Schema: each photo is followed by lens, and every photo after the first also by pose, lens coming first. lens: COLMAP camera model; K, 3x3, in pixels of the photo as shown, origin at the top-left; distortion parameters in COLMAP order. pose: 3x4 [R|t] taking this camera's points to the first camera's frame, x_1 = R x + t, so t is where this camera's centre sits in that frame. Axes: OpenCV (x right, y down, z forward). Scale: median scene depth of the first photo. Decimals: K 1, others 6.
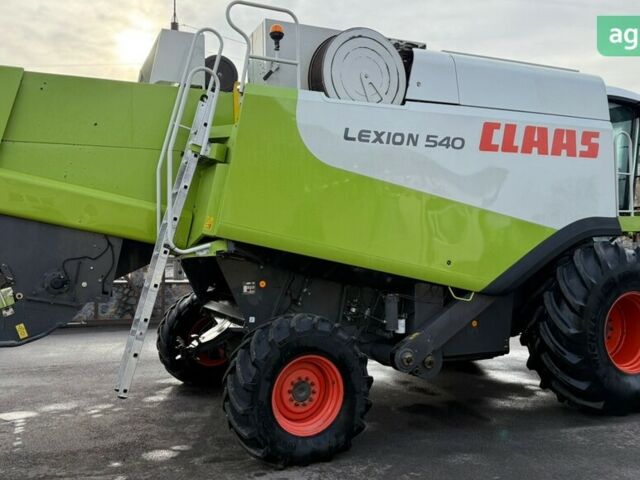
lens RADIAL K [[586.0, 0, 320.0], [0, 586.0, 240.0], [0, 0, 1]] dist [0.177068, -0.319917]
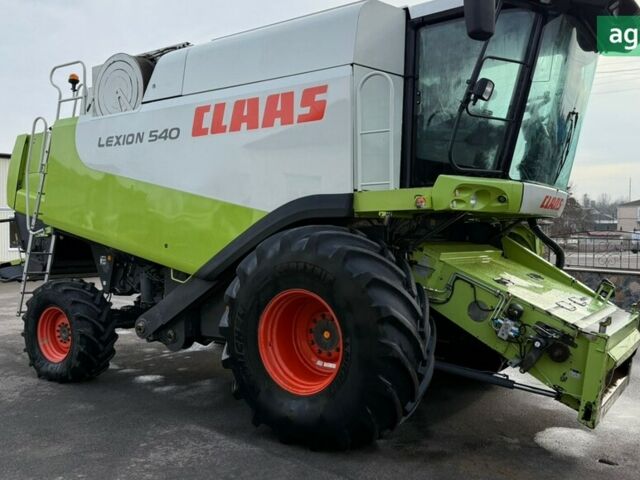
lens RADIAL K [[586.0, 0, 320.0], [0, 586.0, 240.0], [0, 0, 1]] dist [0.177068, -0.319917]
pose [[0.510023, 0.015604, -0.860019, 1.317071], [0.005365, 0.999758, 0.021321, 0.006294], [0.860144, -0.015488, 0.509816, 0.698349]]
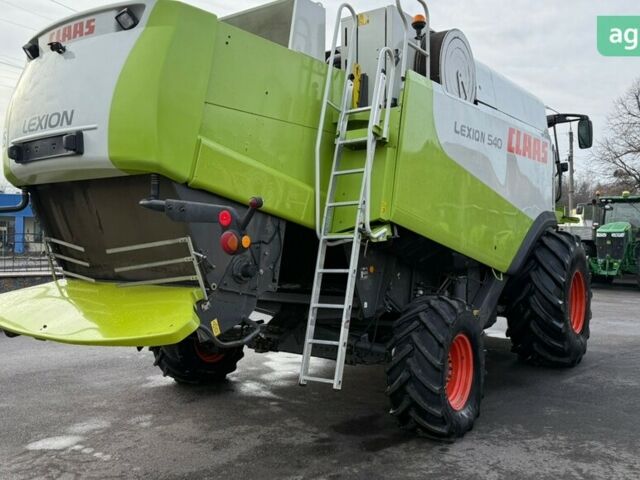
lens RADIAL K [[586.0, 0, 320.0], [0, 586.0, 240.0], [0, 0, 1]] dist [0.177068, -0.319917]
pose [[0.872943, 0.003138, 0.487812, -0.650131], [-0.012694, 0.999787, 0.016286, 0.009443], [-0.487657, -0.020409, 0.872797, 0.163733]]
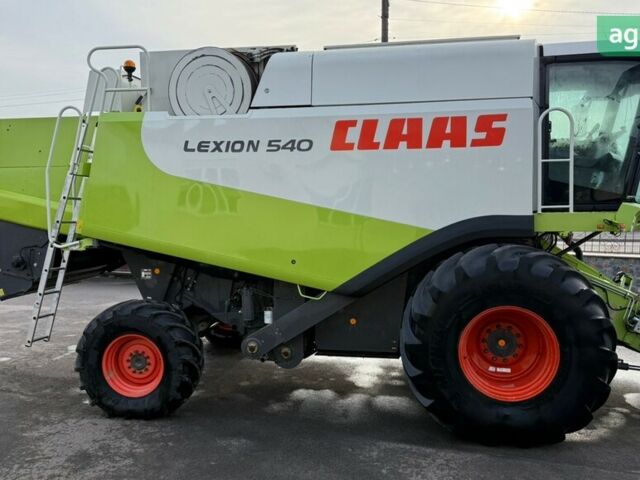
lens RADIAL K [[586.0, 0, 320.0], [0, 586.0, 240.0], [0, 0, 1]] dist [0.177068, -0.319917]
pose [[0.826665, 0.040459, -0.561237, 0.849396], [0.005060, 0.996837, 0.079315, -0.083296], [0.562671, -0.068407, 0.823846, 0.177484]]
